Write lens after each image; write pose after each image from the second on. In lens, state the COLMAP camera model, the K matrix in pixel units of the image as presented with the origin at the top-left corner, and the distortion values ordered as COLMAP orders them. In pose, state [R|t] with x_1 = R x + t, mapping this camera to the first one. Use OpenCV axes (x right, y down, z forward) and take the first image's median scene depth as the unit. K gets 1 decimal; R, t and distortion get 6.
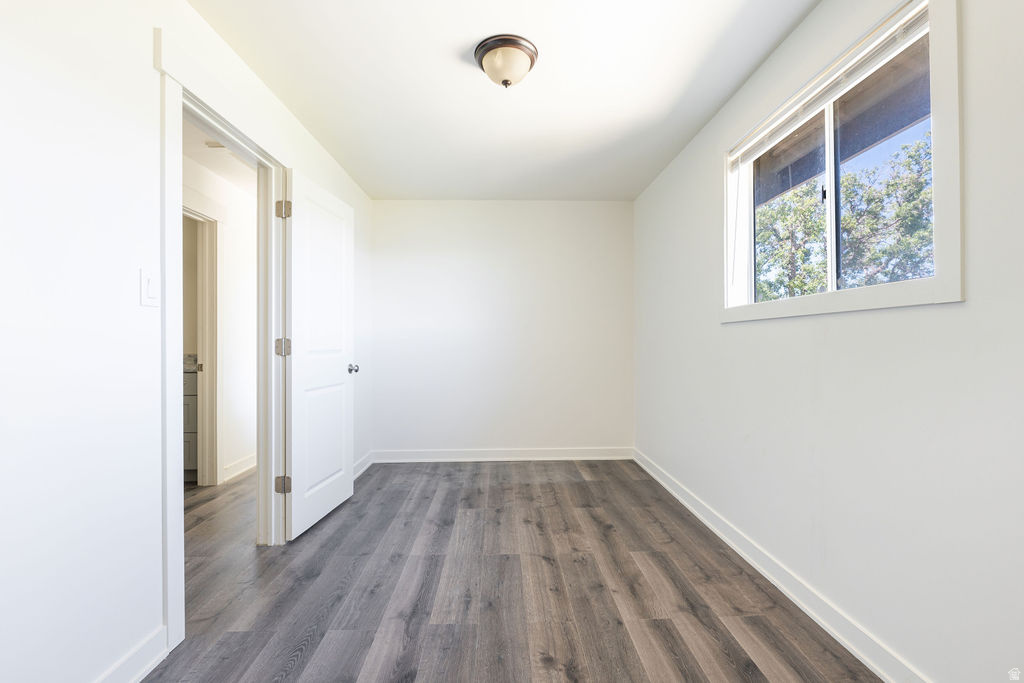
lens RADIAL K [[453.2, 0, 508.4], [0, 453.2, 343.8], [0, 0, 1]] dist [-0.004238, 0.001811]
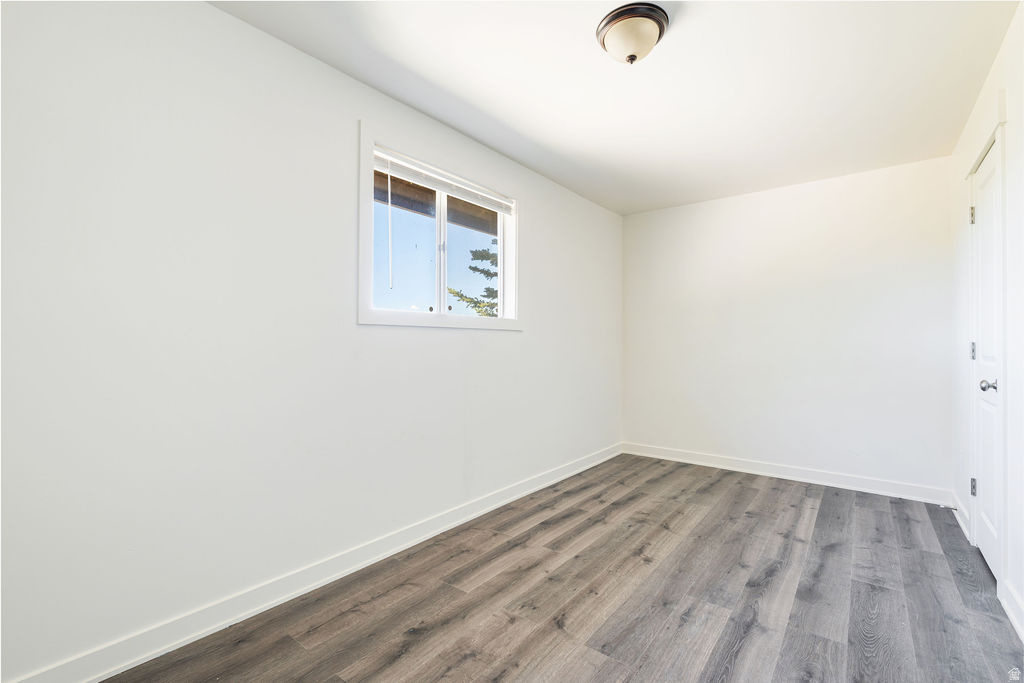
lens RADIAL K [[453.2, 0, 501.2], [0, 453.2, 338.3], [0, 0, 1]] dist [-0.004238, 0.001811]
pose [[-0.765221, 0.012517, 0.643646, -0.399742], [0.002607, 0.999863, -0.016344, -0.008280], [-0.643762, -0.010829, -0.765149, 1.918325]]
